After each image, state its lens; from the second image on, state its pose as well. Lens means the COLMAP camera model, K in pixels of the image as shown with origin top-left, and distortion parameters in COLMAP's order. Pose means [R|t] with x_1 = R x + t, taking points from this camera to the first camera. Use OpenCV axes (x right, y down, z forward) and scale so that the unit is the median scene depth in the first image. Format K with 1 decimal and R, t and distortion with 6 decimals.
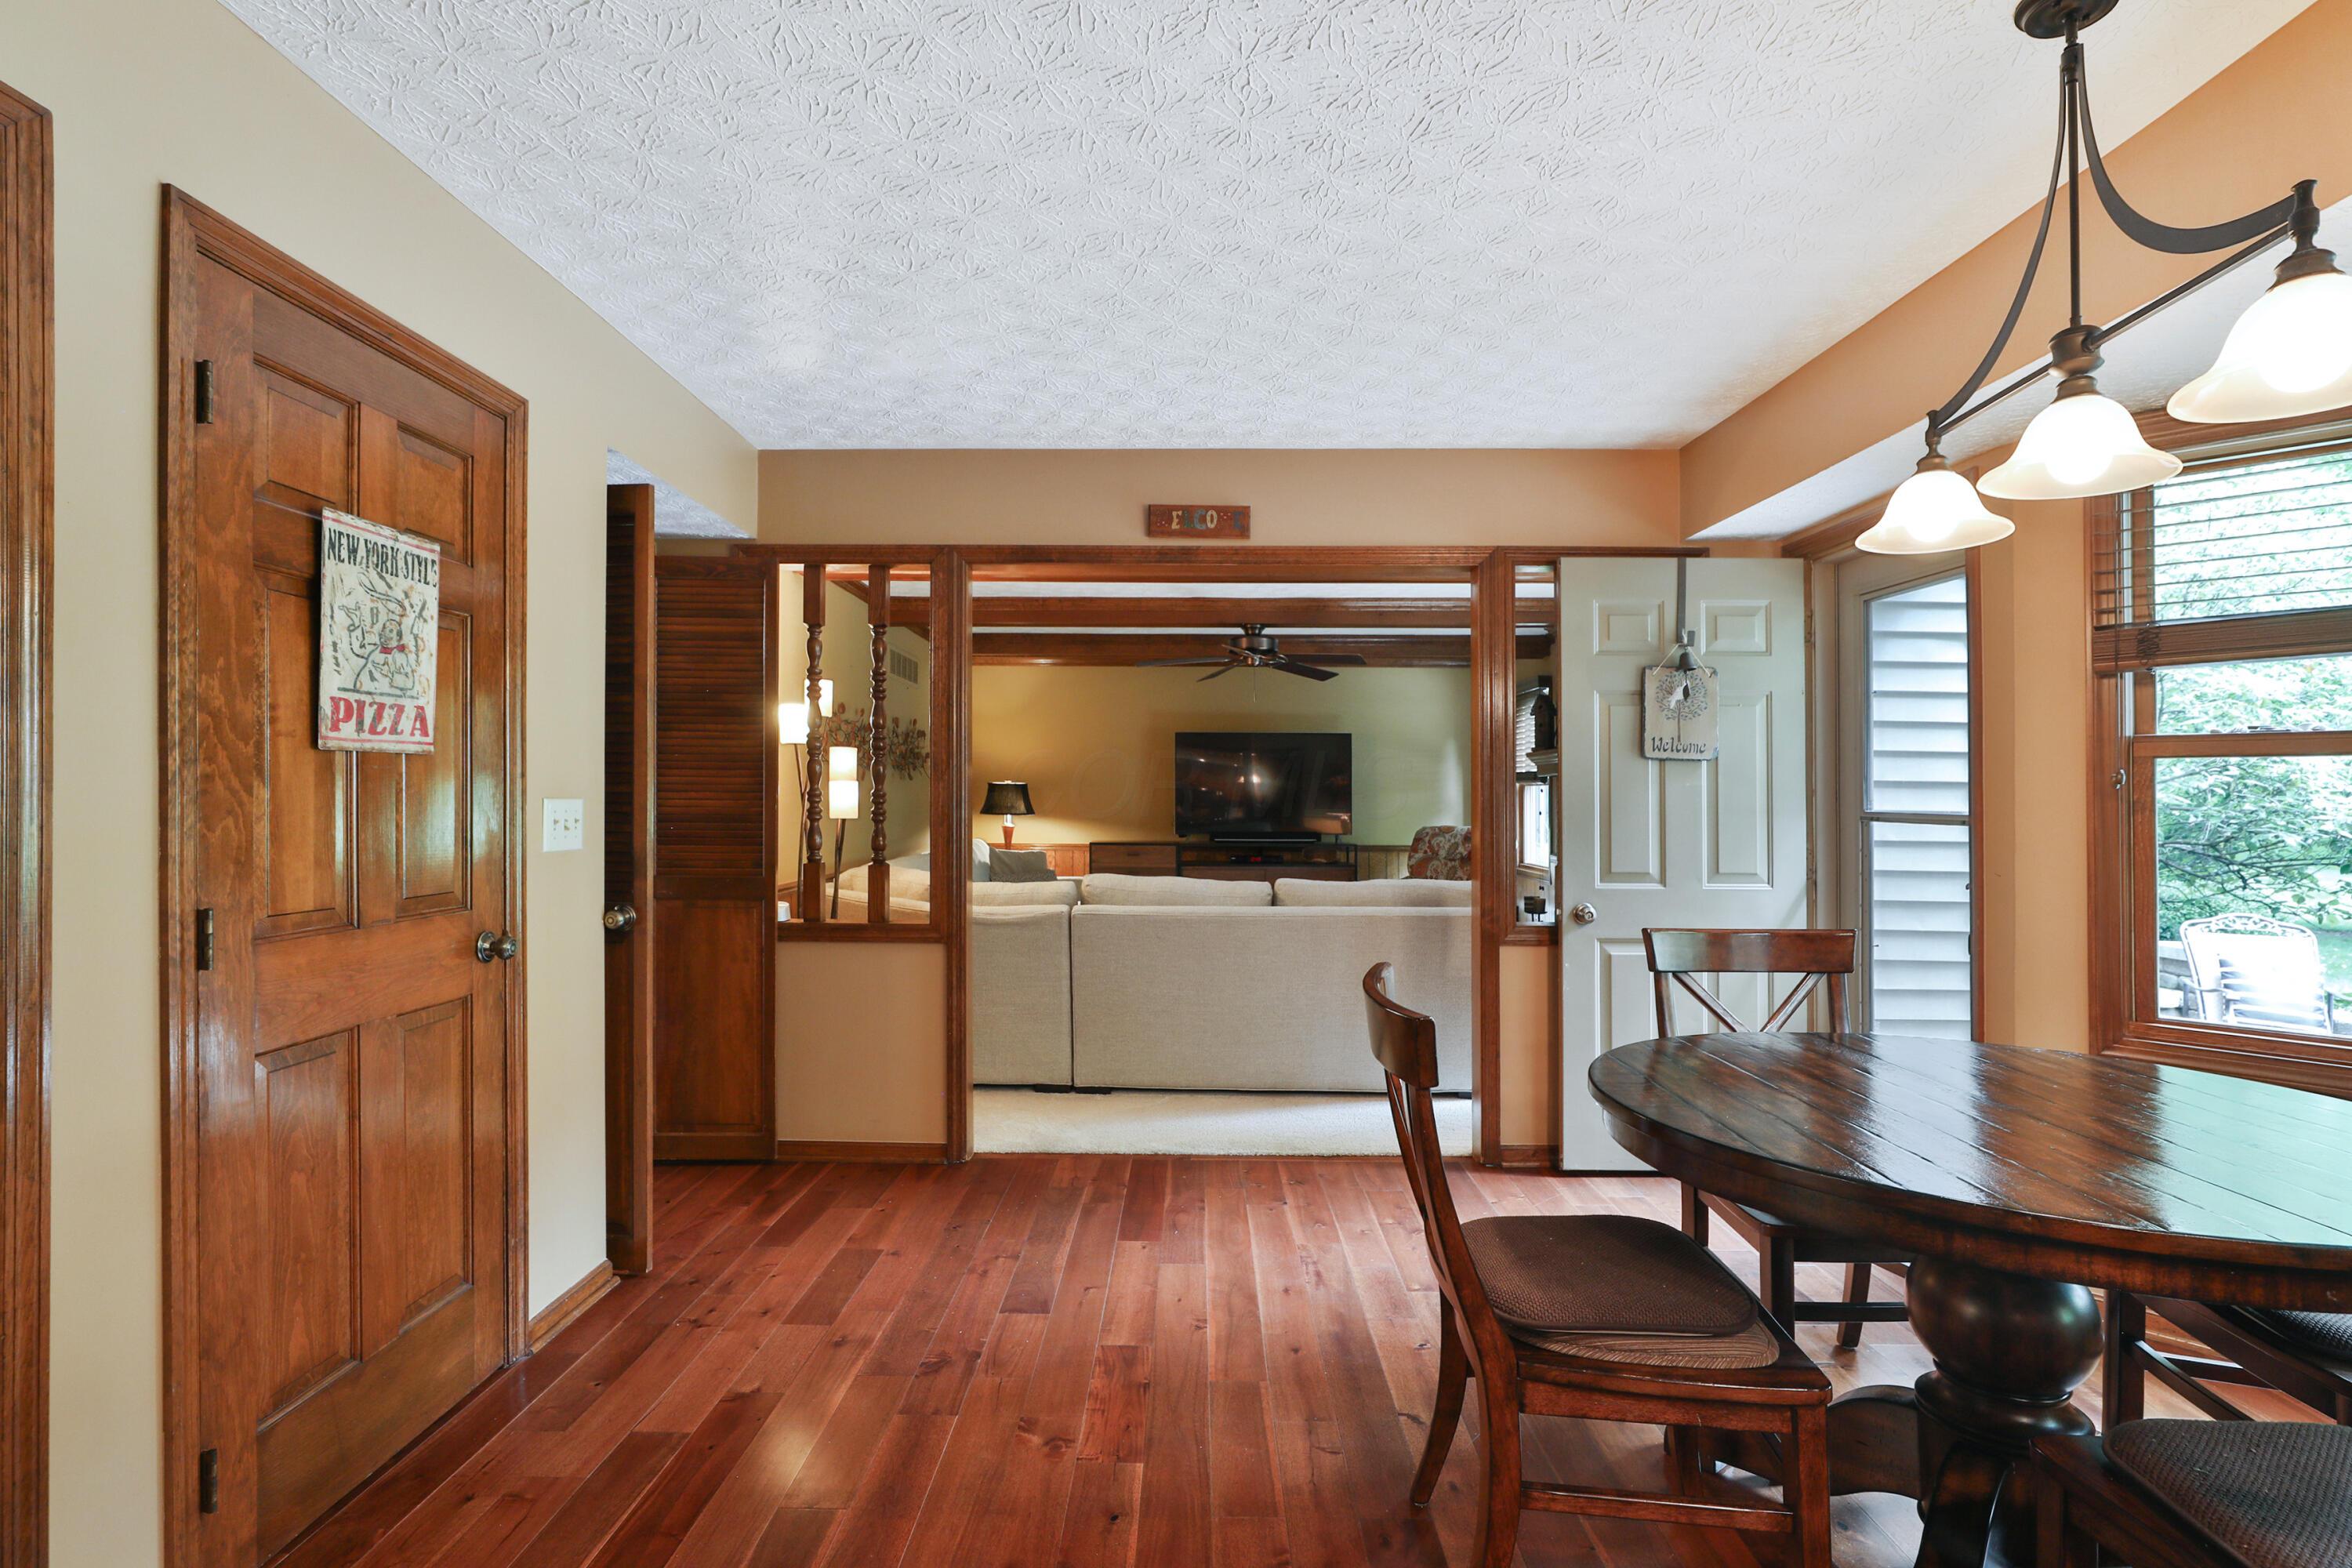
lens RADIAL K [[1108.8, 0, 1174.0], [0, 1108.8, 789.6], [0, 0, 1]] dist [0.000761, 0.000135]
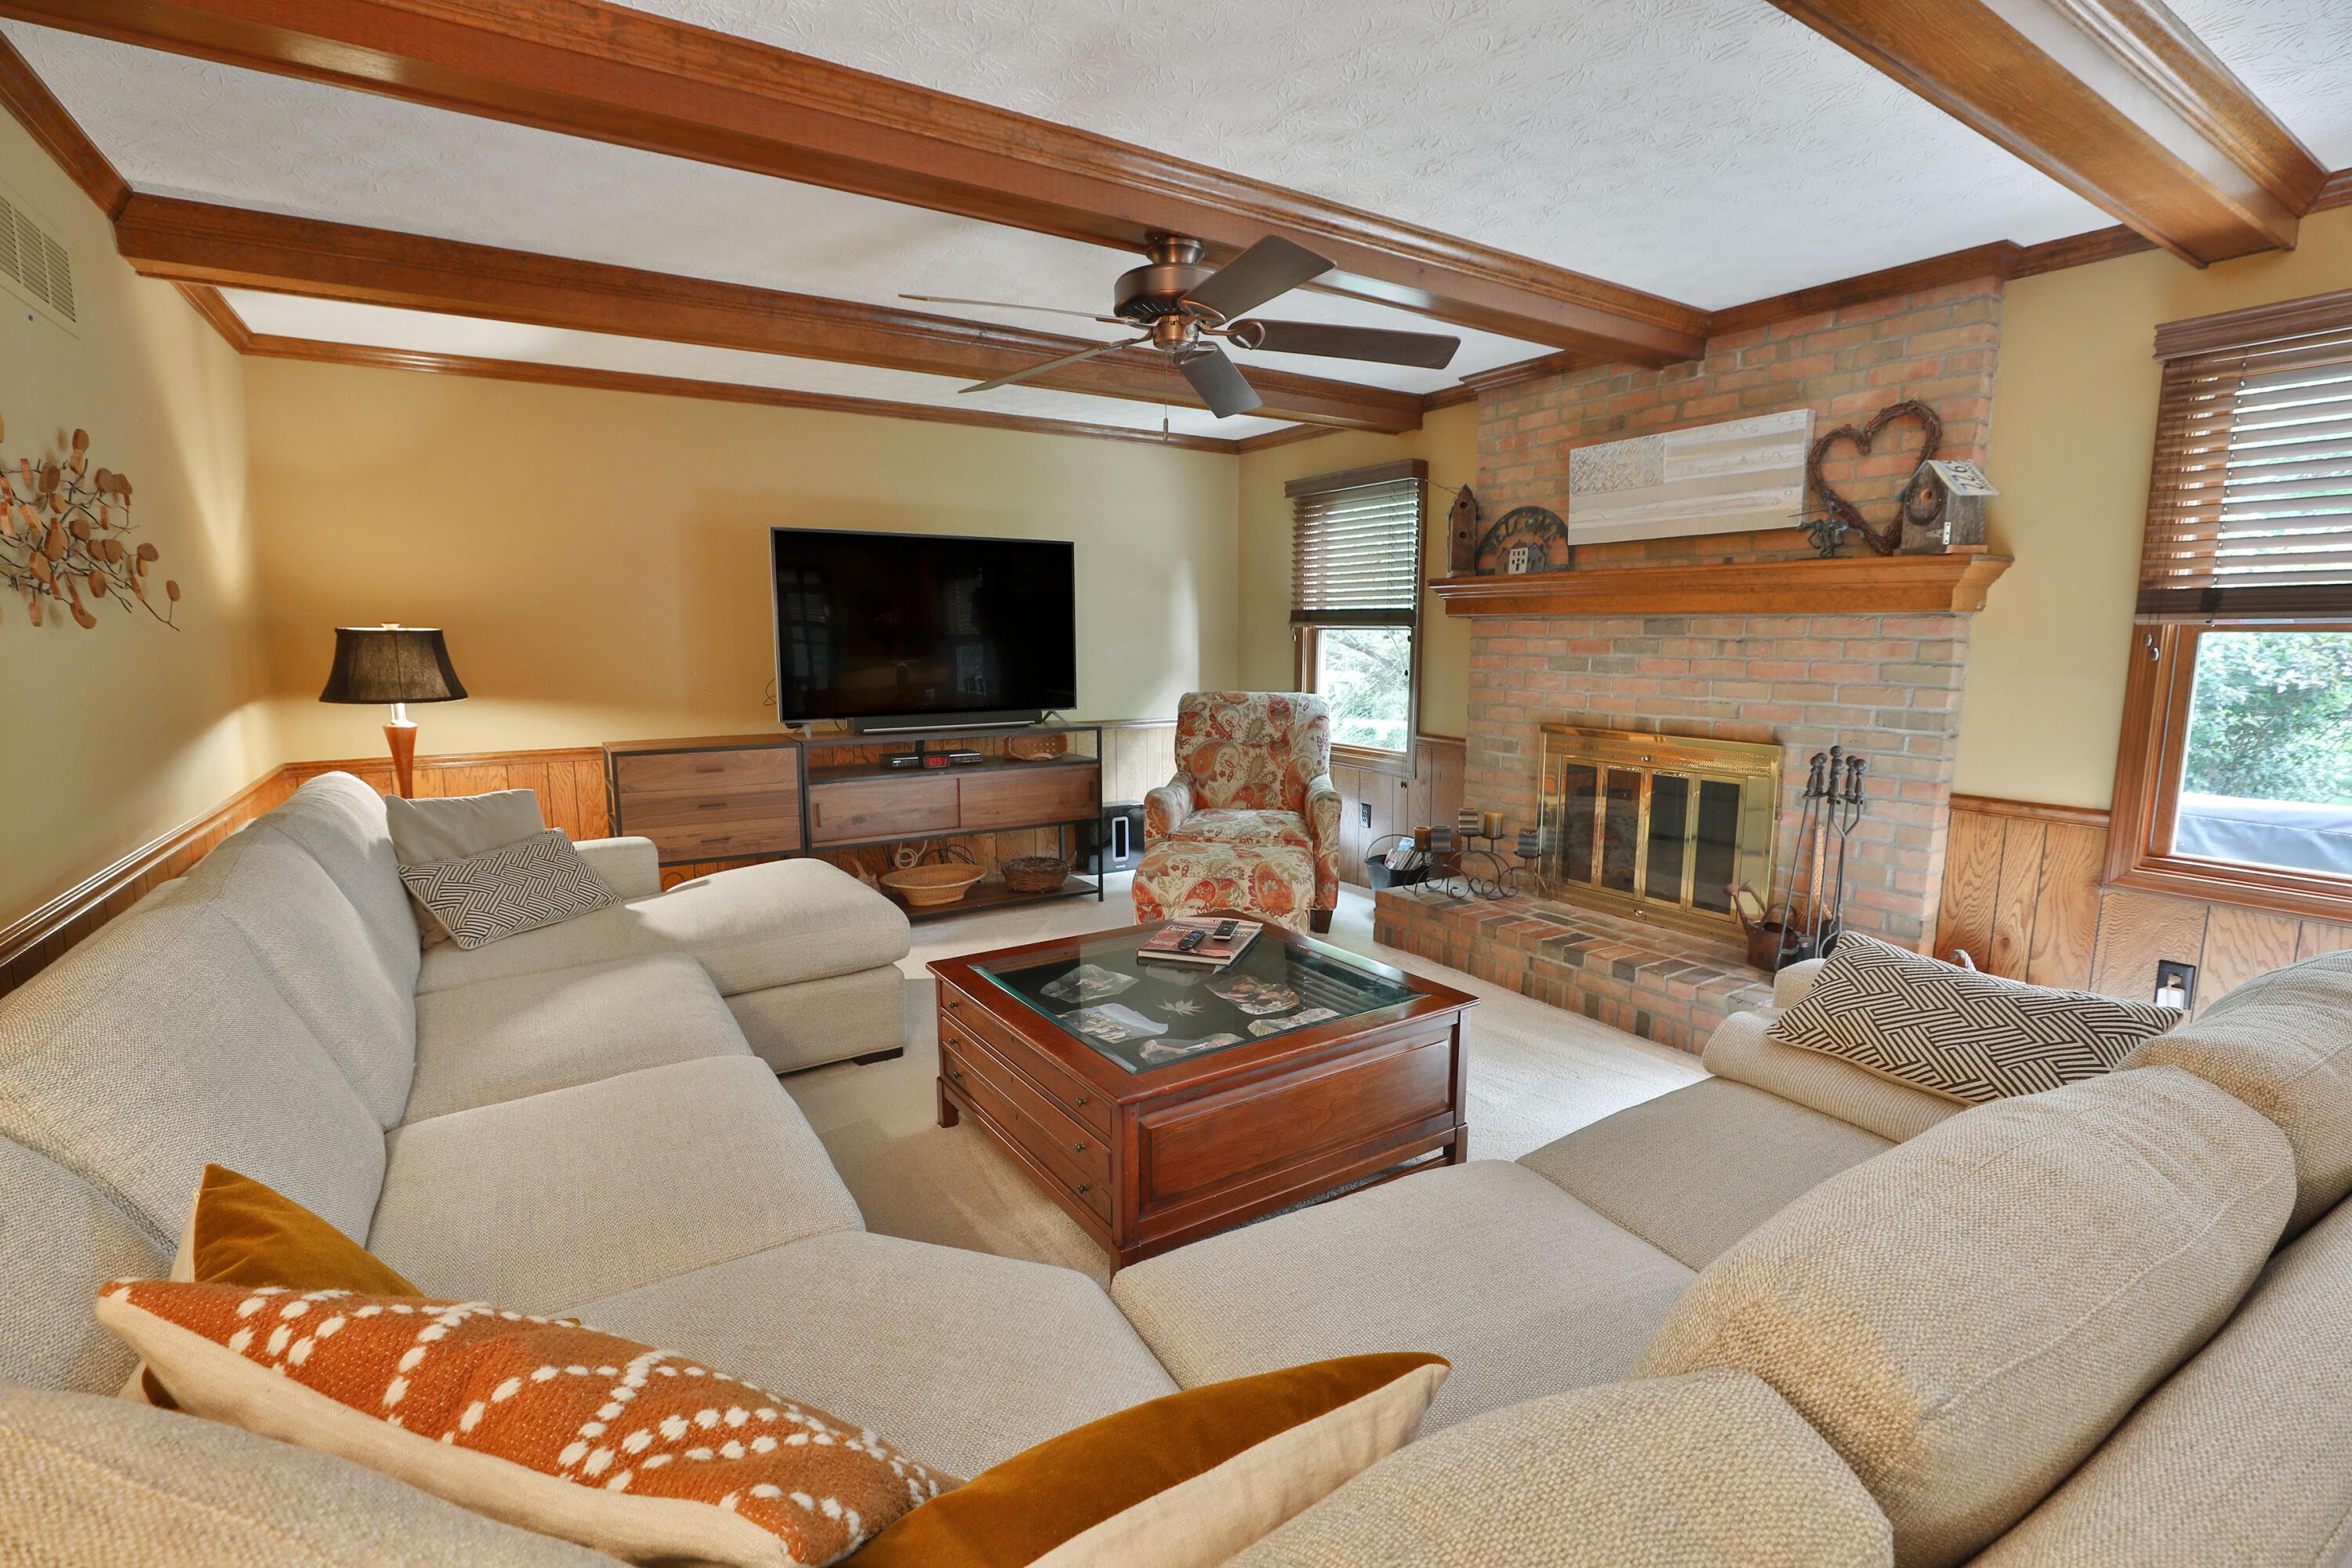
lens RADIAL K [[1057.3, 0, 1179.0], [0, 1057.3, 789.1], [0, 0, 1]] dist [-0.021844, 0.000374]
pose [[0.830108, -0.087169, 0.550747, -0.128523], [0.001091, 0.987957, 0.154724, -0.007338], [-0.557602, -0.127837, 0.820206, 0.499222]]
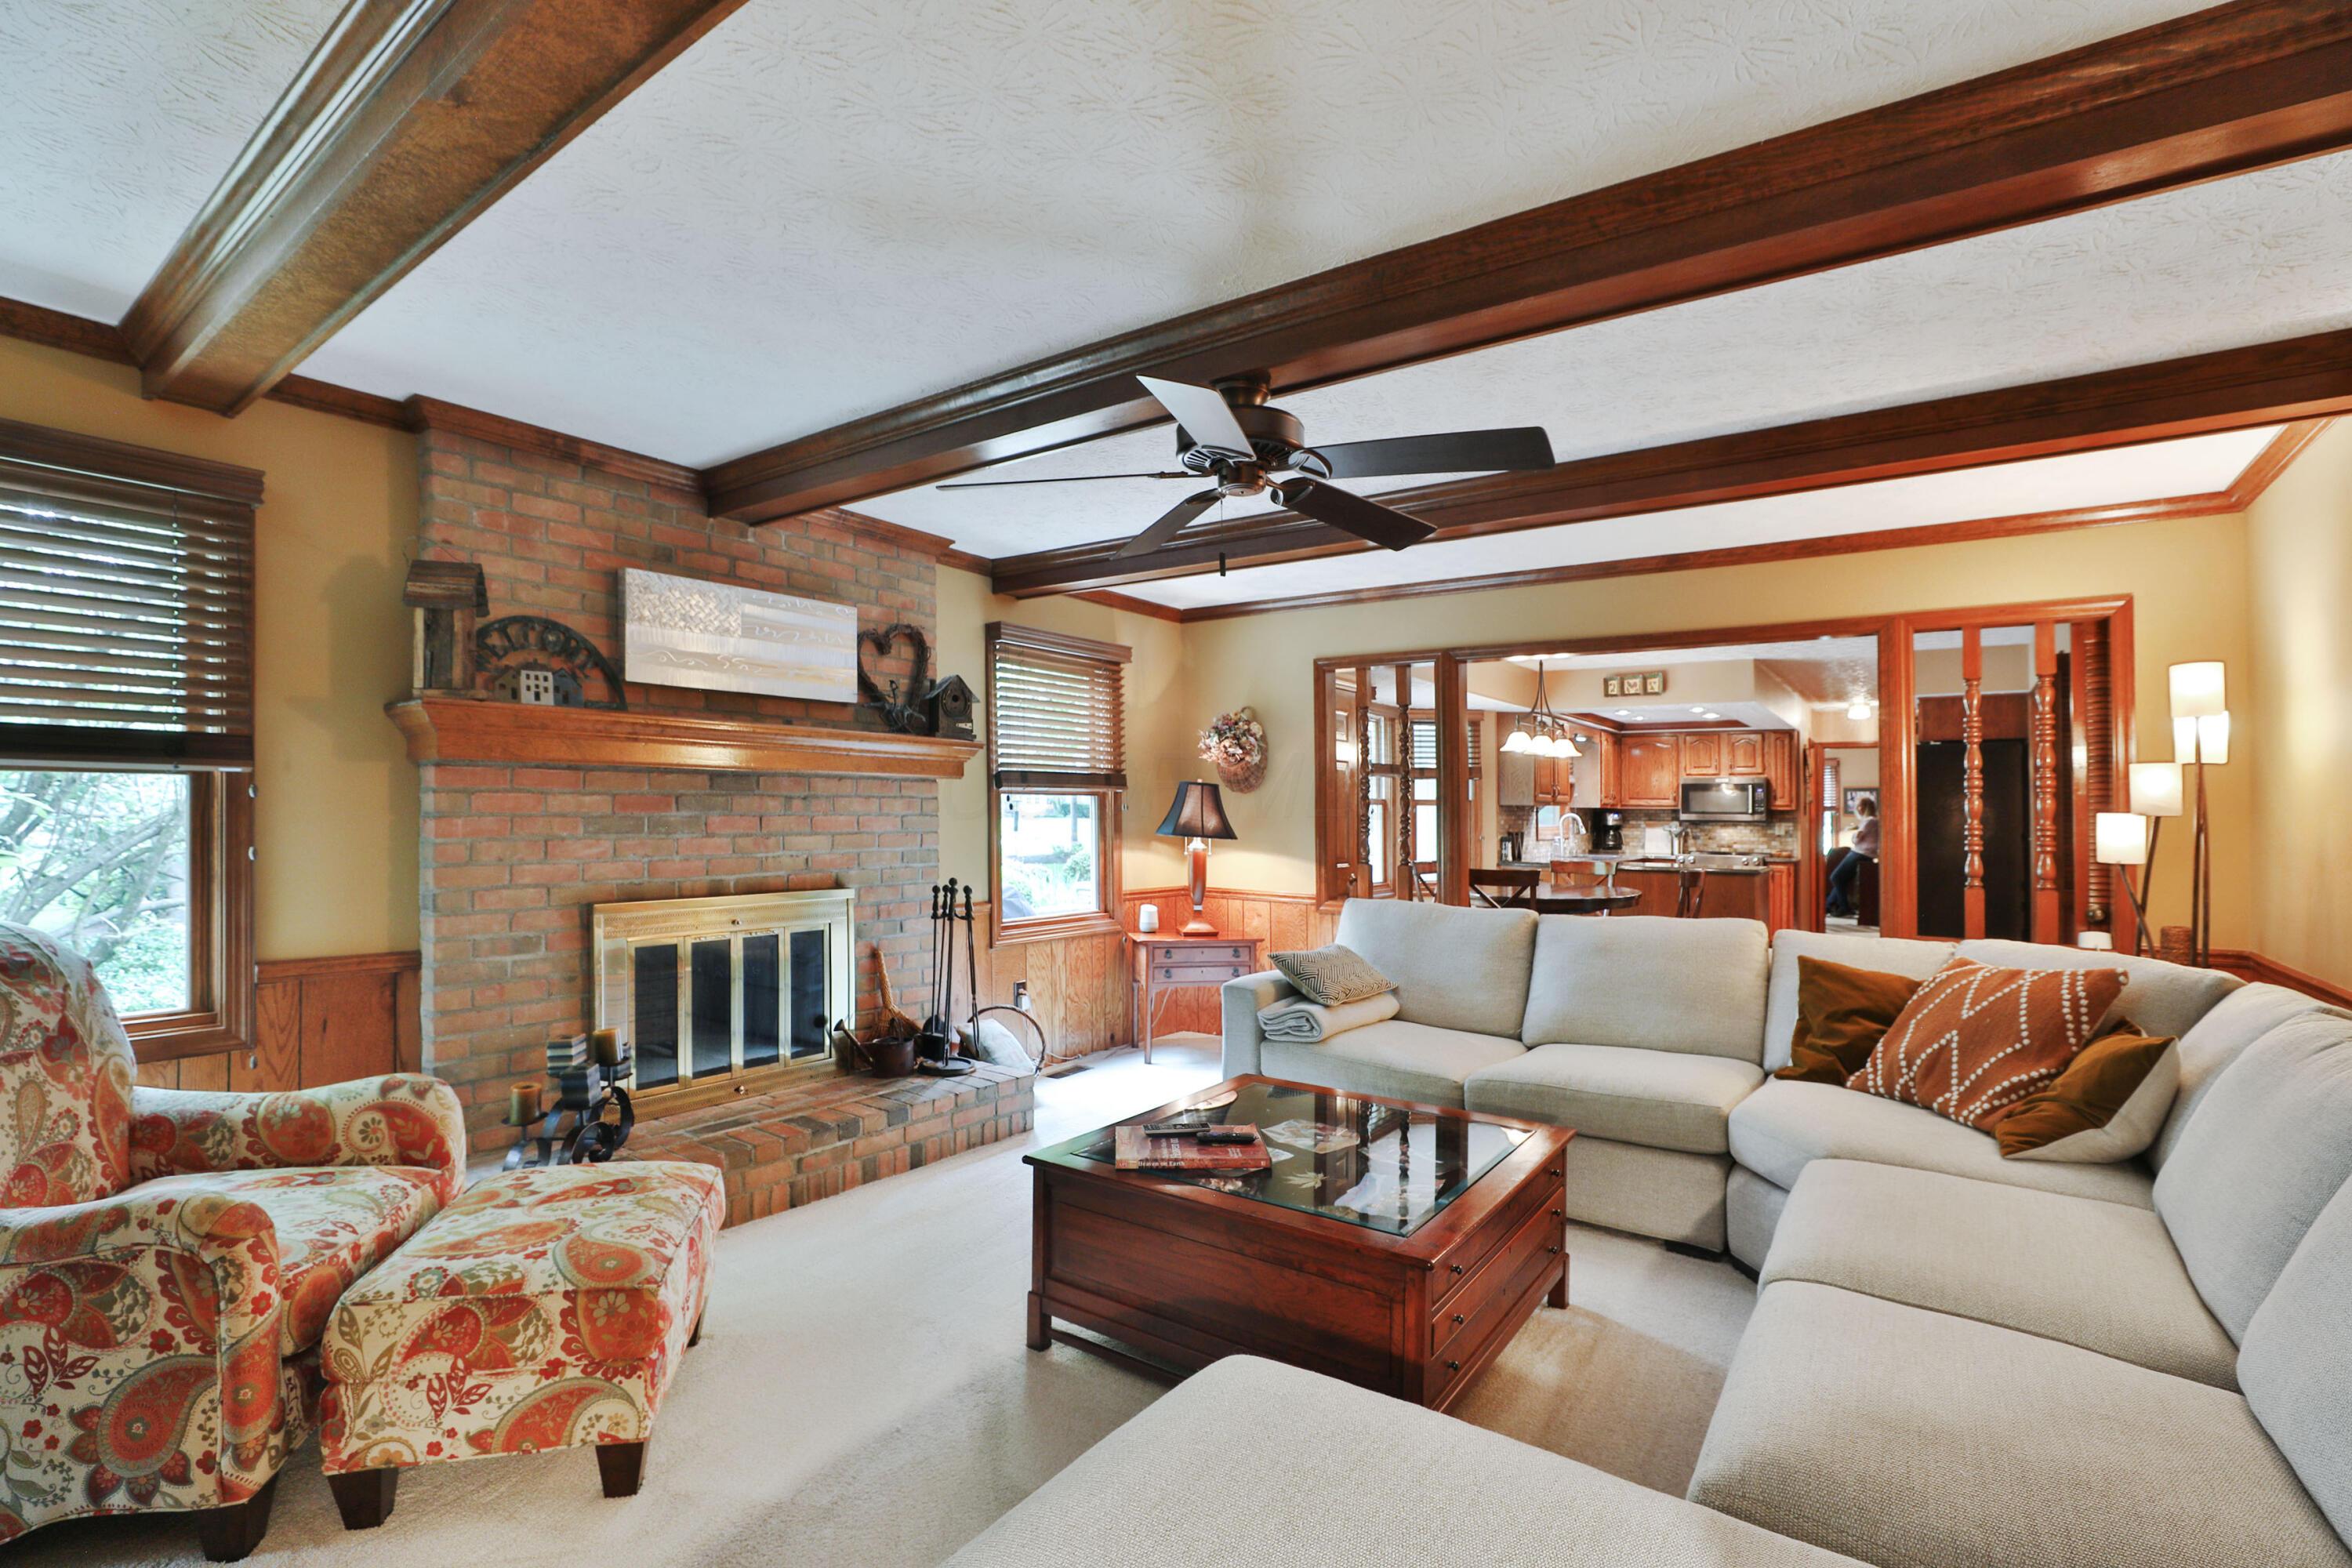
lens RADIAL K [[1057.3, 0, 1179.0], [0, 1057.3, 789.1], [0, 0, 1]] dist [-0.021844, 0.000374]
pose [[-0.817410, -0.005551, 0.576029, -0.103159], [-0.019209, 0.999660, -0.017626, -0.000039], [-0.575736, -0.025473, -0.817239, 0.969665]]
